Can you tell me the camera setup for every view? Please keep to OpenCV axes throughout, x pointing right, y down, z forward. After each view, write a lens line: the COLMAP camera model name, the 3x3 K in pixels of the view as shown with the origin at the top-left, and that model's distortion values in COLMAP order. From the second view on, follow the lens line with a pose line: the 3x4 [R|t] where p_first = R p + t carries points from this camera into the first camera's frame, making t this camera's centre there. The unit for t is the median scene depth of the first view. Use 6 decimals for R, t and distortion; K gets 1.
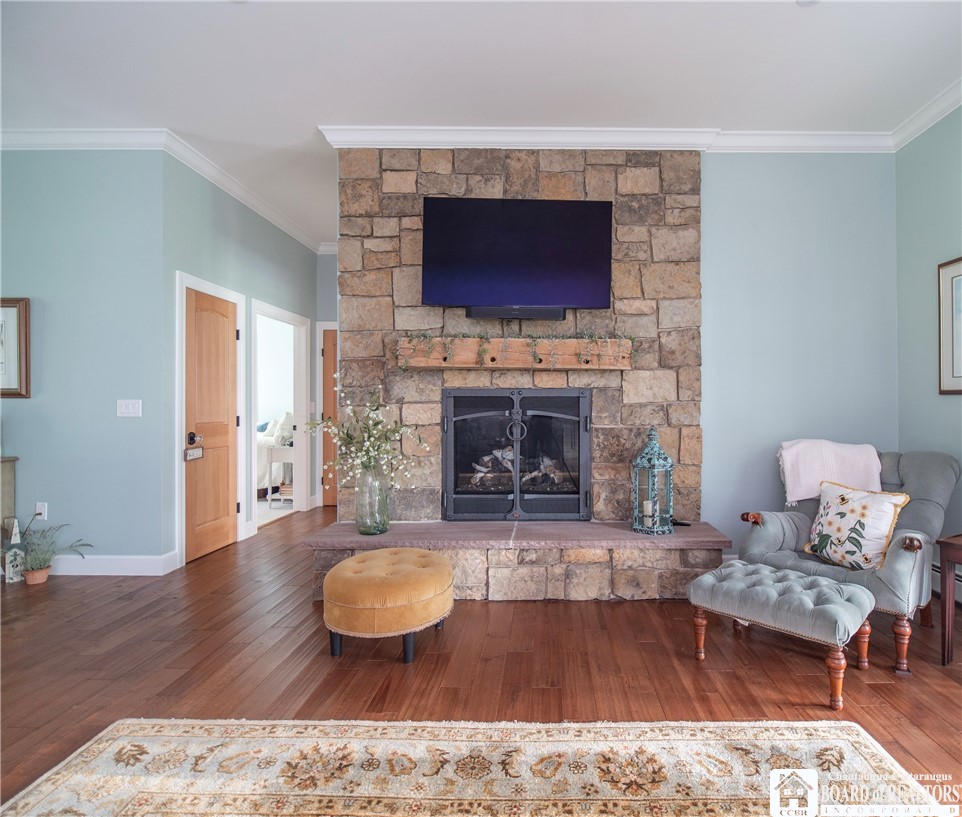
lens RADIAL K [[420.9, 0, 482.1], [0, 420.9, 407.3], [0, 0, 1]] dist [-0.004424, -0.000544]
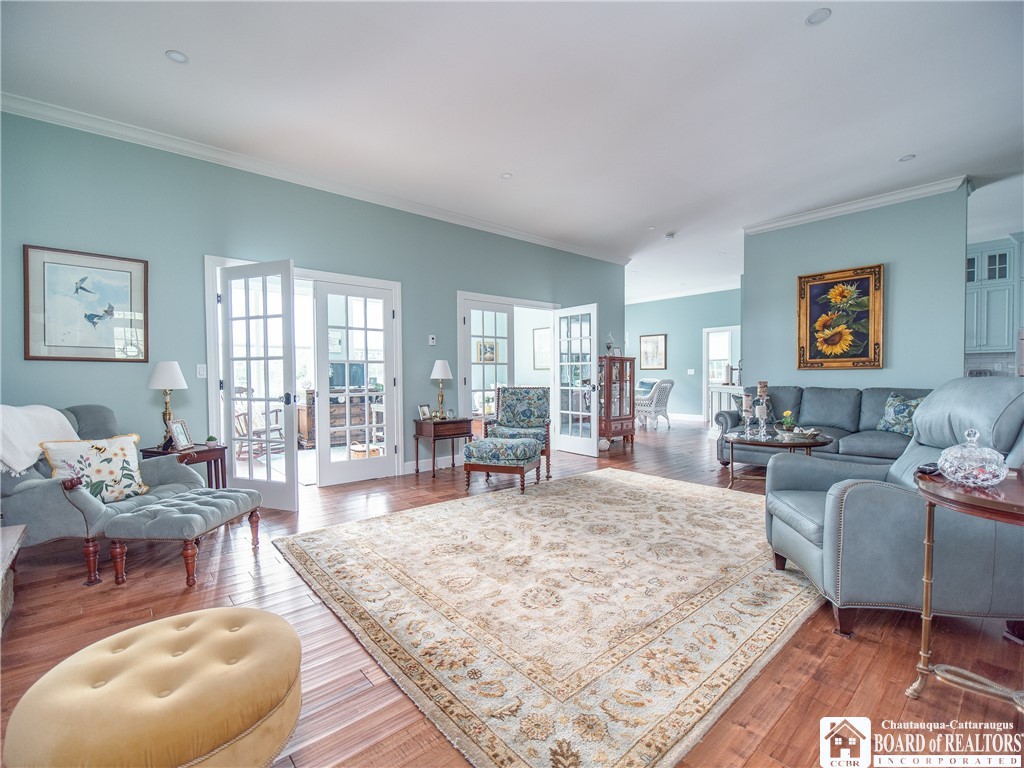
lens RADIAL K [[455.8, 0, 513.9], [0, 455.8, 385.0], [0, 0, 1]] dist [0.003891, 0.000461]
pose [[-0.653135, -0.008310, 0.757196, -0.880620], [0.007448, 0.999821, 0.017398, 0.032396], [-0.757205, 0.017003, -0.652956, 1.002223]]
